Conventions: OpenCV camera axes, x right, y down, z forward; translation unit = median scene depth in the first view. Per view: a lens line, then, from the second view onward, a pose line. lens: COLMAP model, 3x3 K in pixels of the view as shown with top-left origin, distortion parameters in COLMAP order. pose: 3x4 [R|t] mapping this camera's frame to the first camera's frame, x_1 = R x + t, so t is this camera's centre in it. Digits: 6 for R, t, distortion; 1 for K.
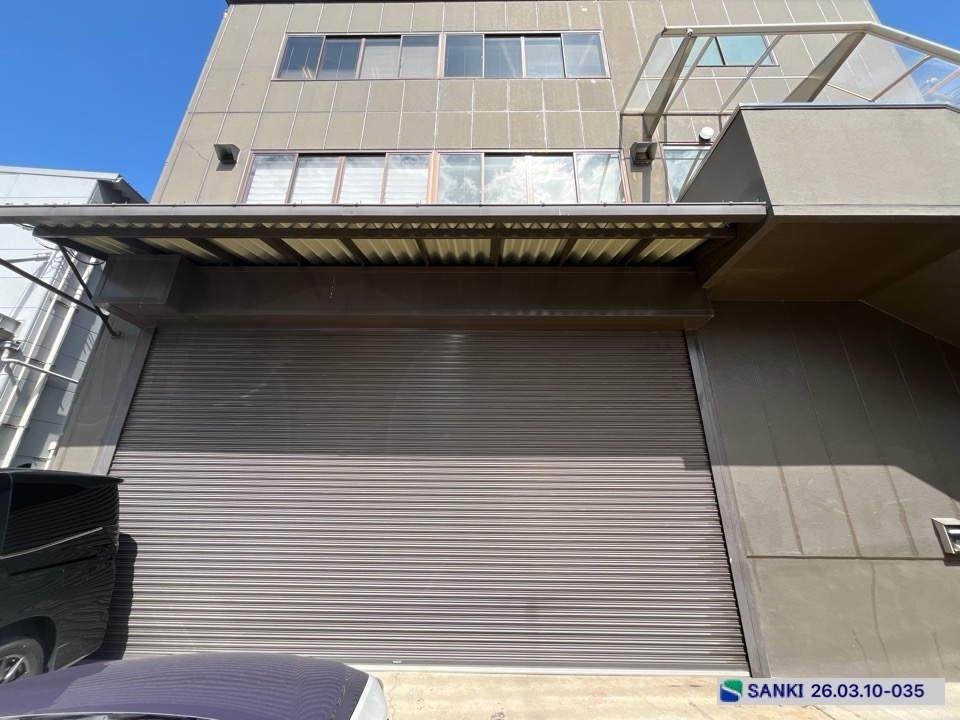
lens RADIAL K [[384.5, 0, 478.7], [0, 384.5, 360.0], [0, 0, 1]] dist [-0.002890, -0.000269]
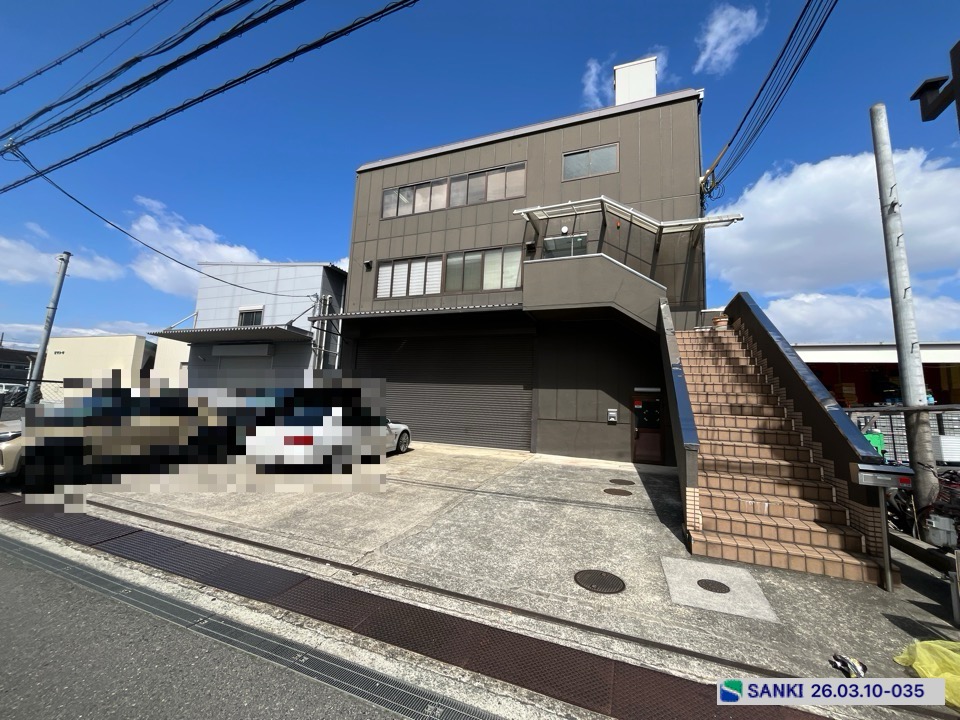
lens RADIAL K [[384.5, 0, 477.5], [0, 384.5, 359.0], [0, 0, 1]] dist [-0.002890, -0.000269]
pose [[0.934070, -0.011678, -0.356899, 1.272349], [0.090164, 0.974793, 0.204080, -0.552499], [0.345519, -0.222805, 0.911578, -1.670355]]
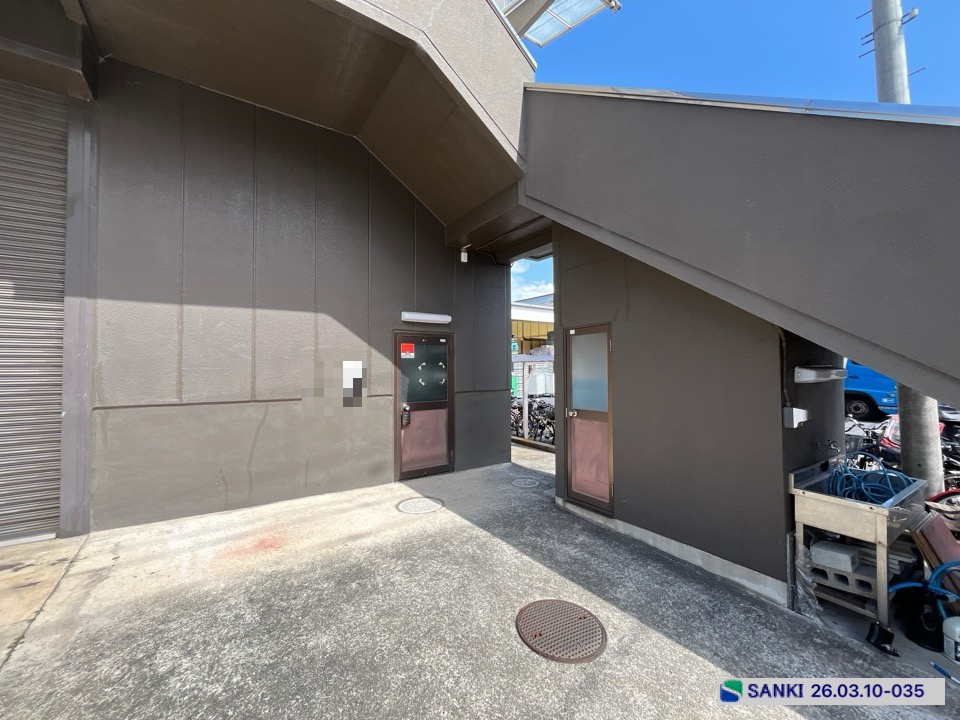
lens RADIAL K [[384.5, 0, 478.3], [0, 384.5, 360.3], [0, 0, 1]] dist [-0.002890, -0.000269]
pose [[0.820521, -0.002025, 0.571613, 0.866456], [-0.187947, 0.943438, 0.273131, 0.045549], [-0.539835, -0.331543, 0.773730, -0.021905]]
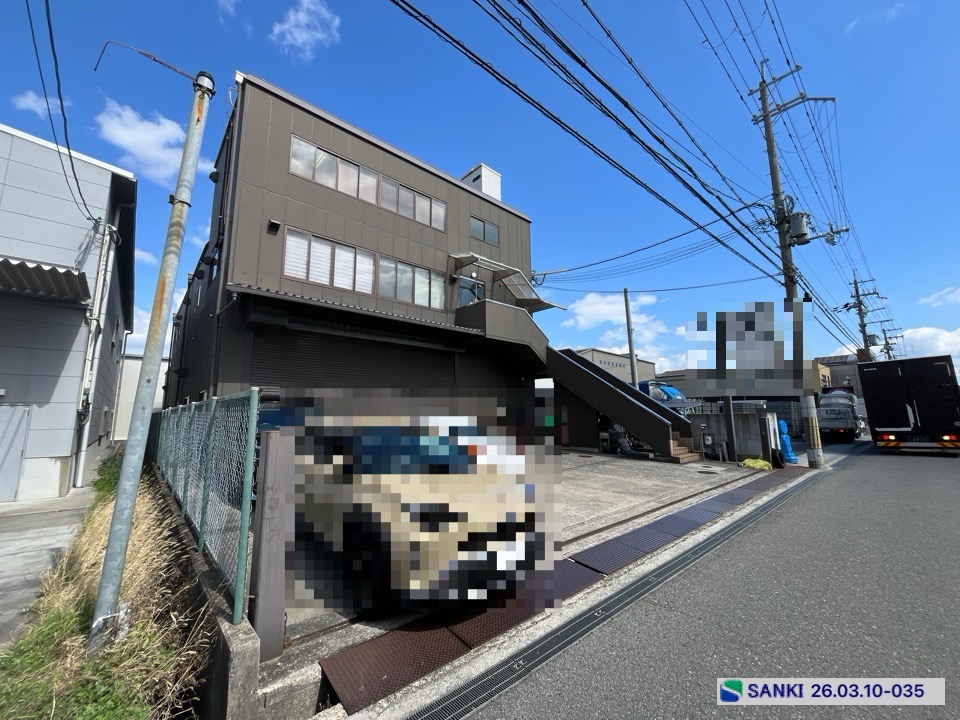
lens RADIAL K [[384.5, 0, 477.6], [0, 384.5, 359.3], [0, 0, 1]] dist [-0.002890, -0.000269]
pose [[0.736486, 0.084549, 0.671148, -1.599683], [-0.224436, 0.966499, 0.124529, -0.528347], [-0.638135, -0.242343, 0.730790, -1.566498]]
